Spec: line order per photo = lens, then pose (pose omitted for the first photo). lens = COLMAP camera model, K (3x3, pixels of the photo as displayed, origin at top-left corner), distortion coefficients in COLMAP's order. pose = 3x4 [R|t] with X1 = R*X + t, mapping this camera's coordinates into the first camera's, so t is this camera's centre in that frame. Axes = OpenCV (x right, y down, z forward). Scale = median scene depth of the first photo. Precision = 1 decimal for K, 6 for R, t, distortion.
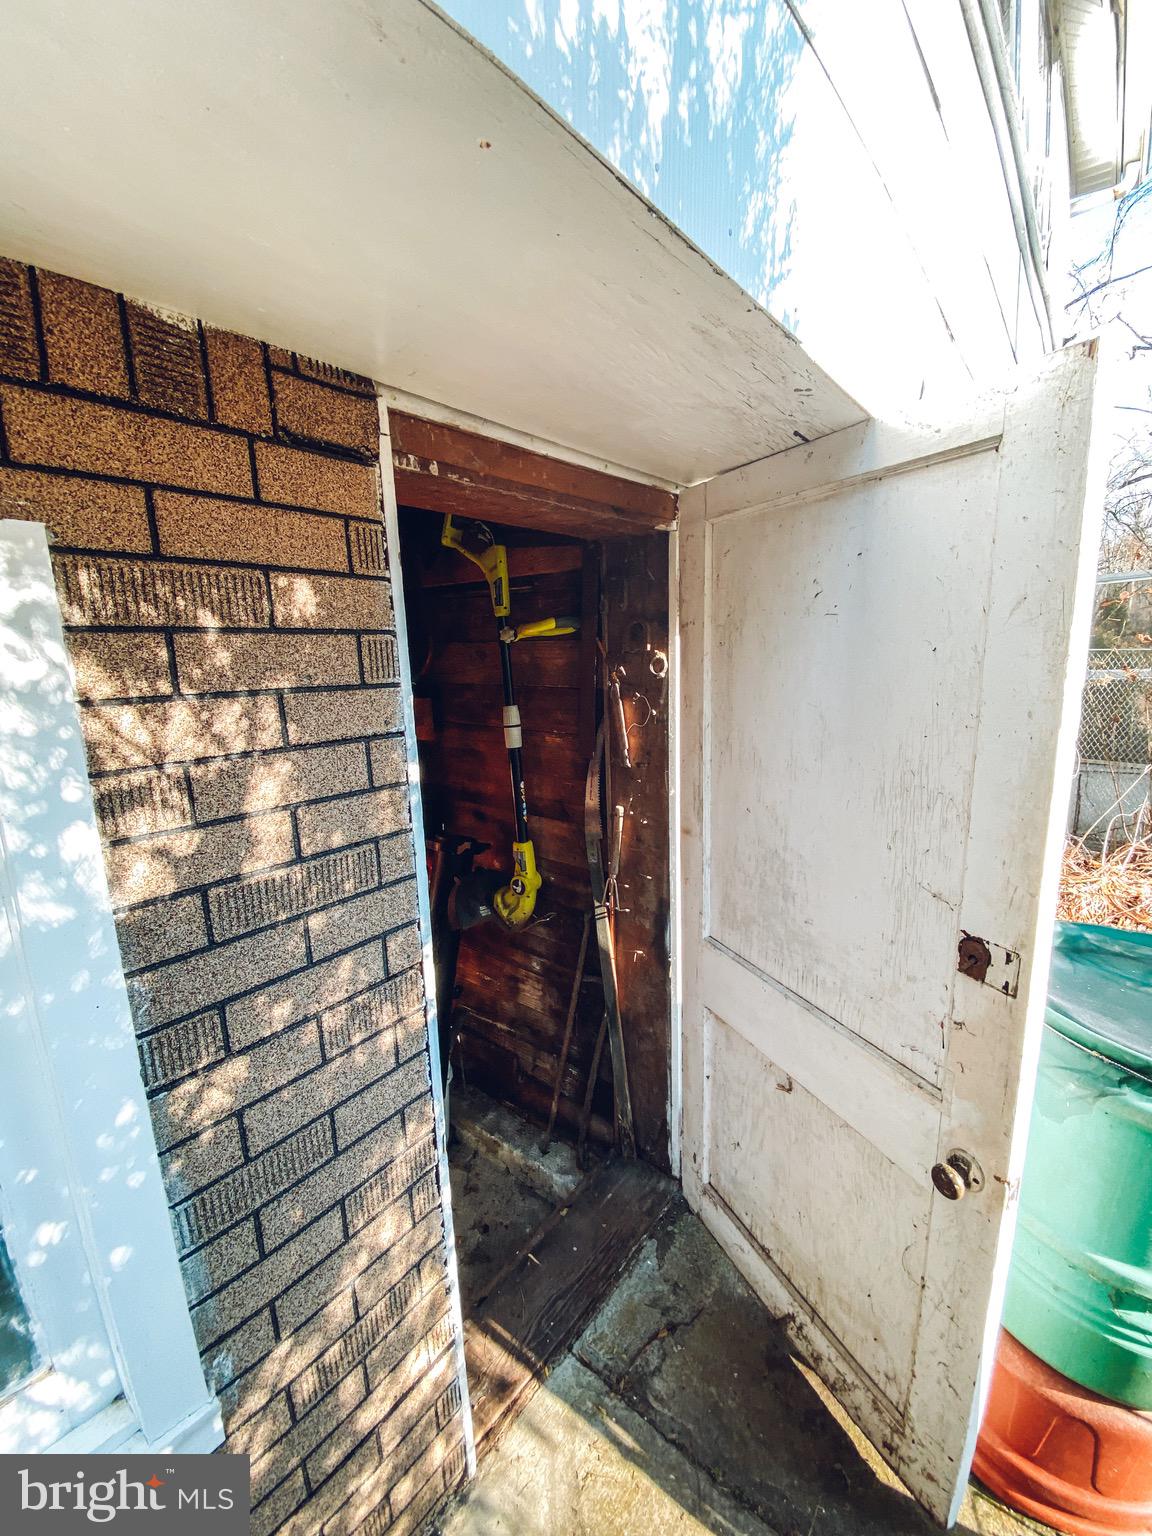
lens RADIAL K [[621.5, 0, 561.3], [0, 621.5, 768.2], [0, 0, 1]] dist [0.008763, -0.015779]
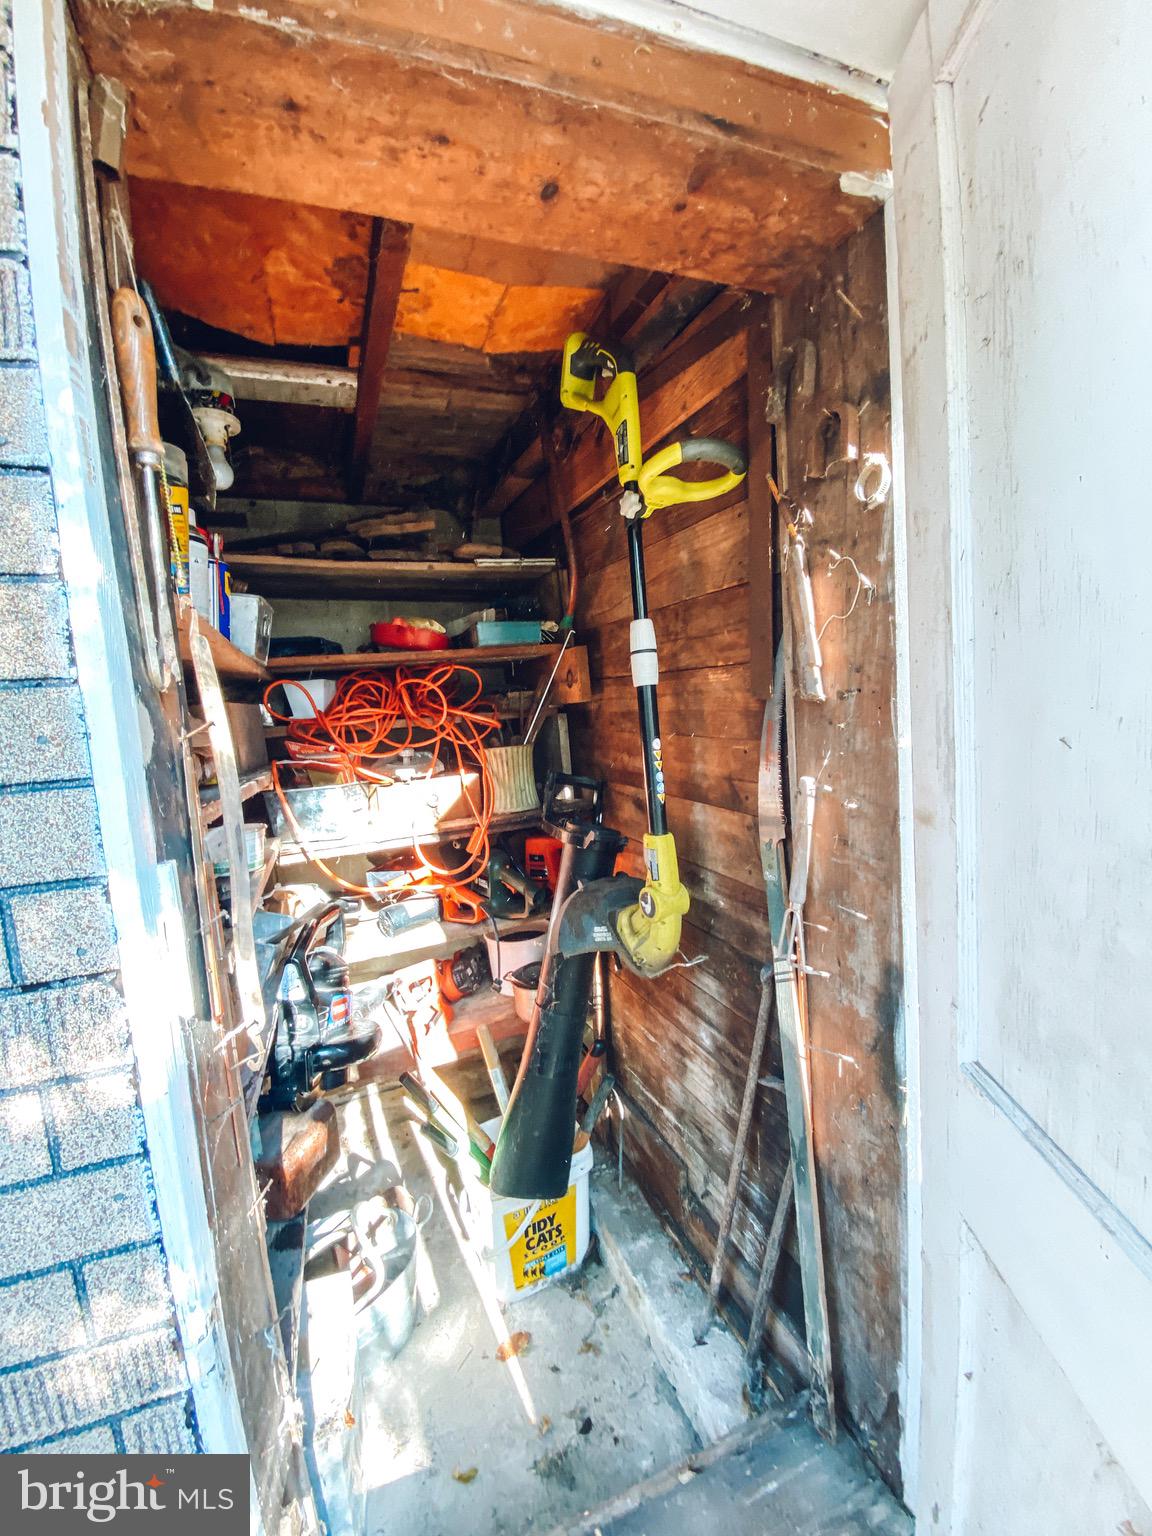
lens RADIAL K [[621.5, 0, 561.3], [0, 621.5, 768.2], [0, 0, 1]] dist [0.008763, -0.015779]
pose [[0.871859, 0.026033, -0.489065, 0.175479], [-0.055091, 0.997461, -0.045117, 0.092062], [0.486649, 0.066279, 0.871080, 0.427150]]
